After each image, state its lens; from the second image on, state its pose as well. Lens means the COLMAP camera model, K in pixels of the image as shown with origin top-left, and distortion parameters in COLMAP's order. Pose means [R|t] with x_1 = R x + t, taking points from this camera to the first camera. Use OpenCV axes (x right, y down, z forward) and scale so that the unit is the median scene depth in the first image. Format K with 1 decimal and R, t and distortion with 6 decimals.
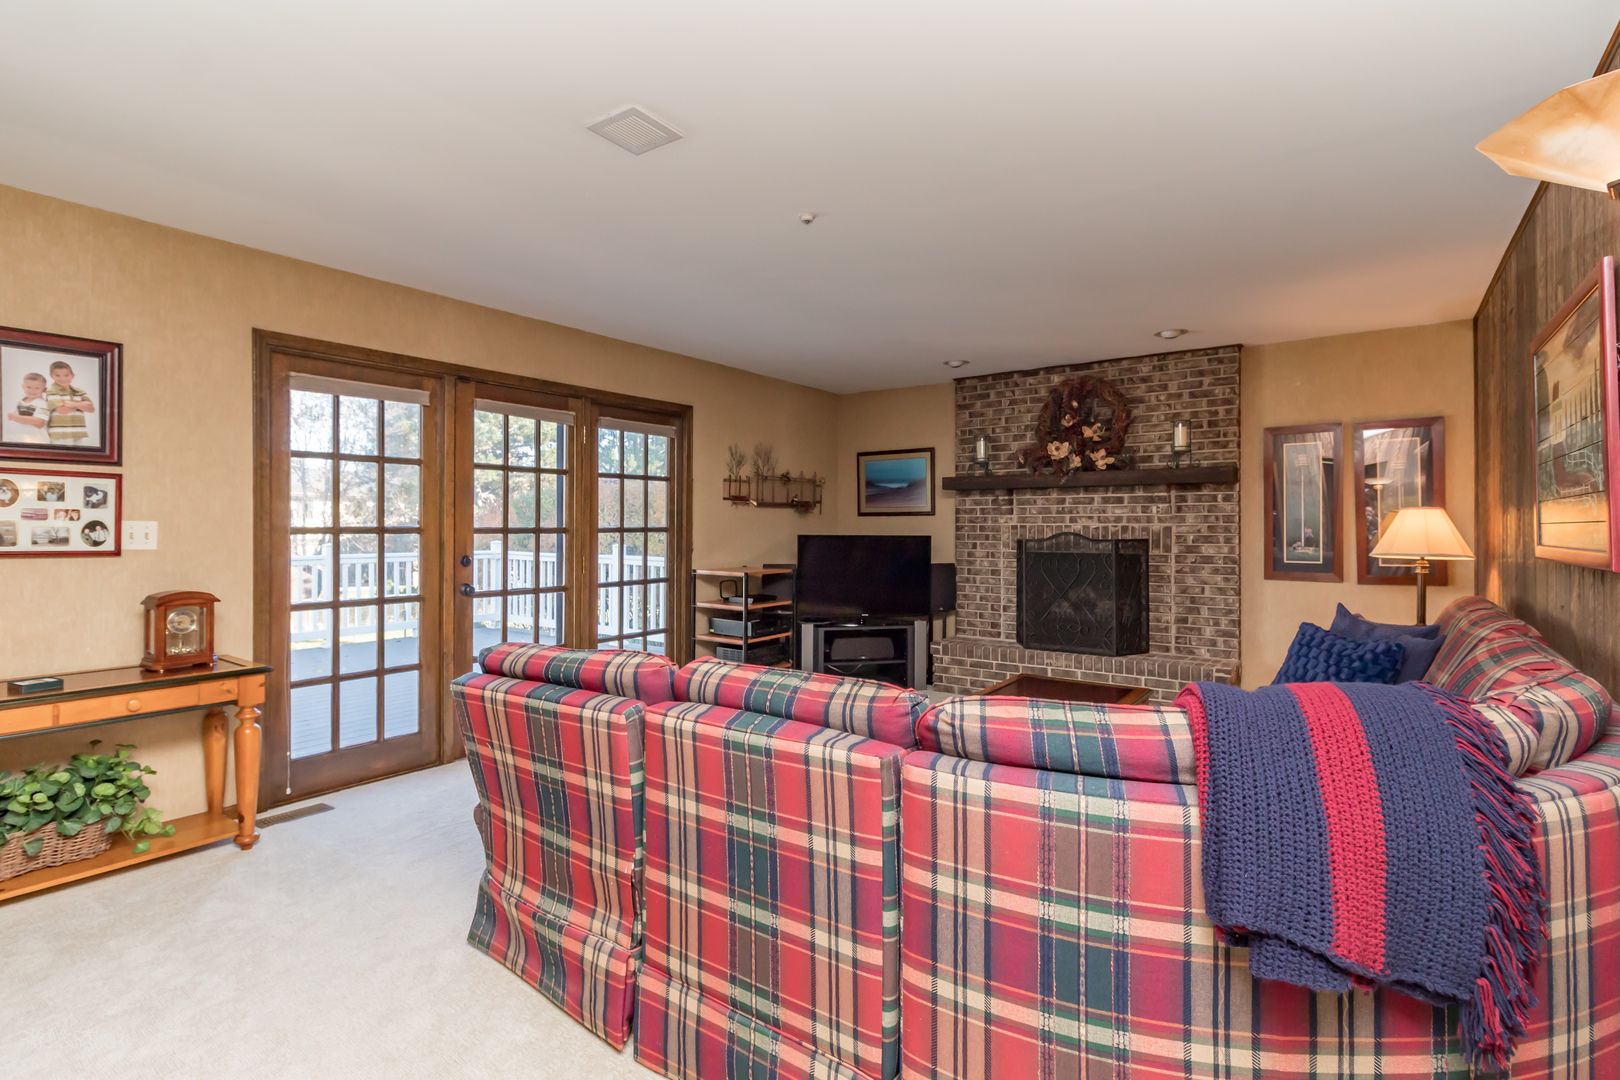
lens RADIAL K [[770.0, 0, 813.0], [0, 770.0, 527.5], [0, 0, 1]] dist [0.000646, 0.000123]
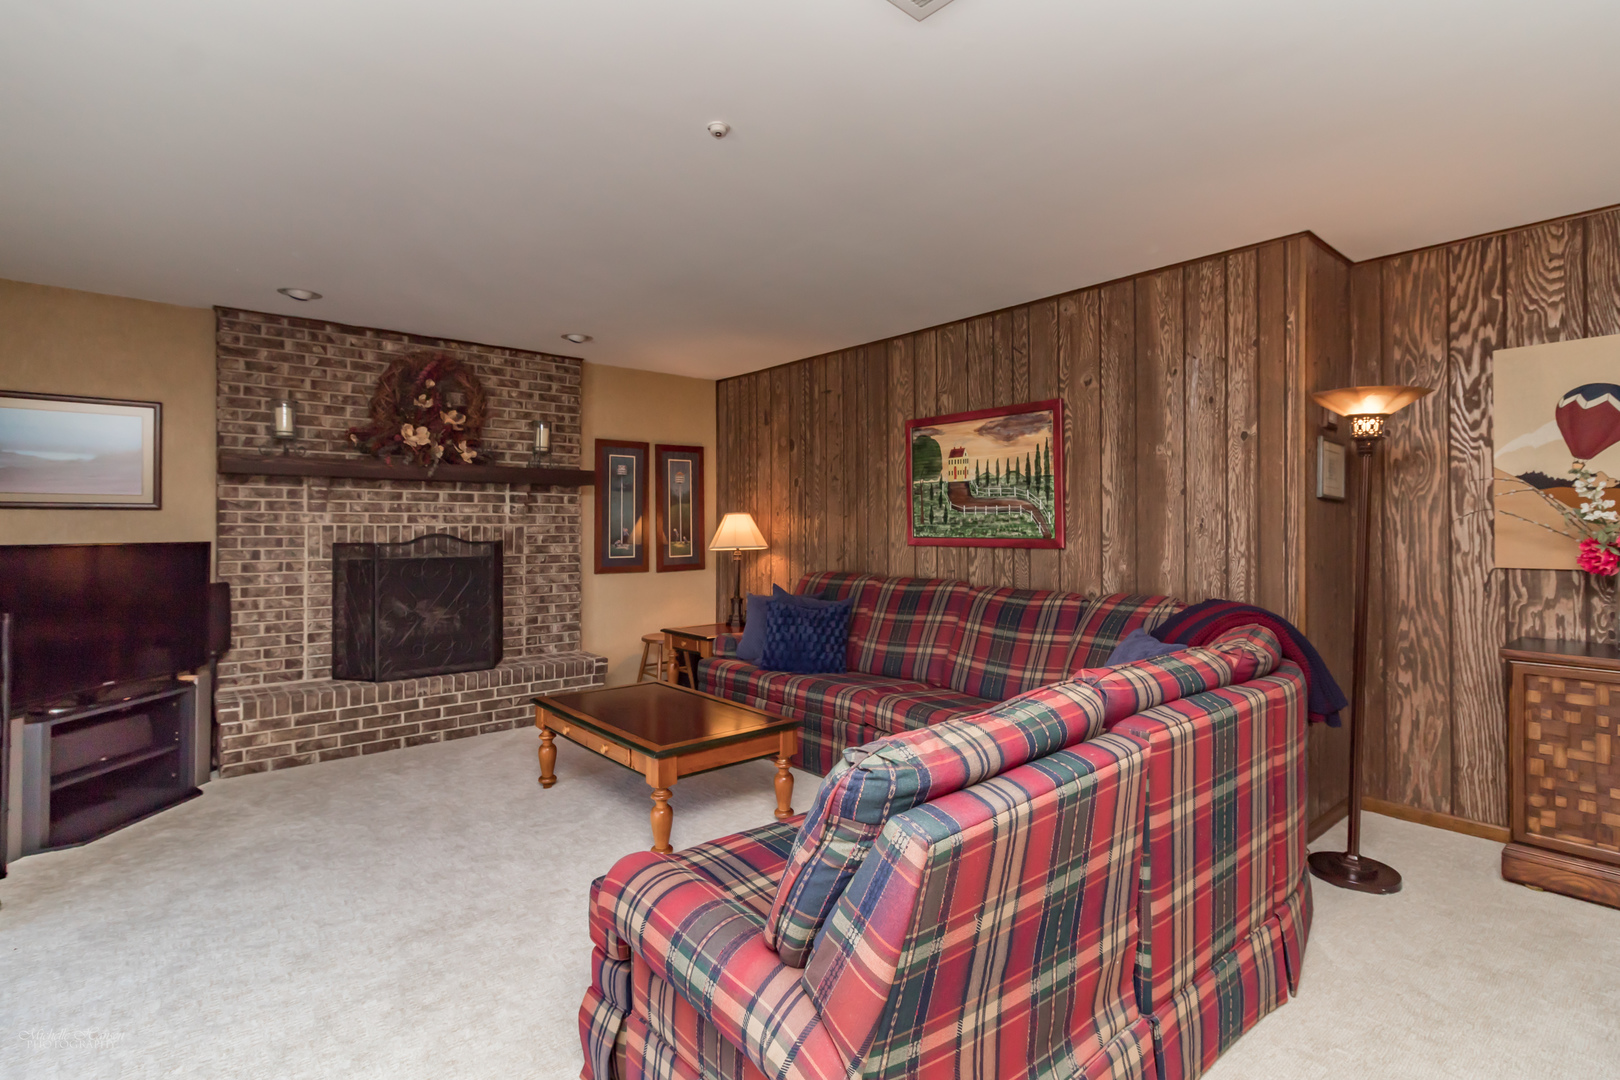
lens RADIAL K [[770.0, 0, 813.0], [0, 770.0, 527.5], [0, 0, 1]] dist [0.000646, 0.000123]
pose [[0.249392, -0.003579, 0.968396, -0.386899], [0.000974, 0.999994, 0.003444, -0.003470], [-0.968402, 0.000084, 0.249394, 0.385700]]
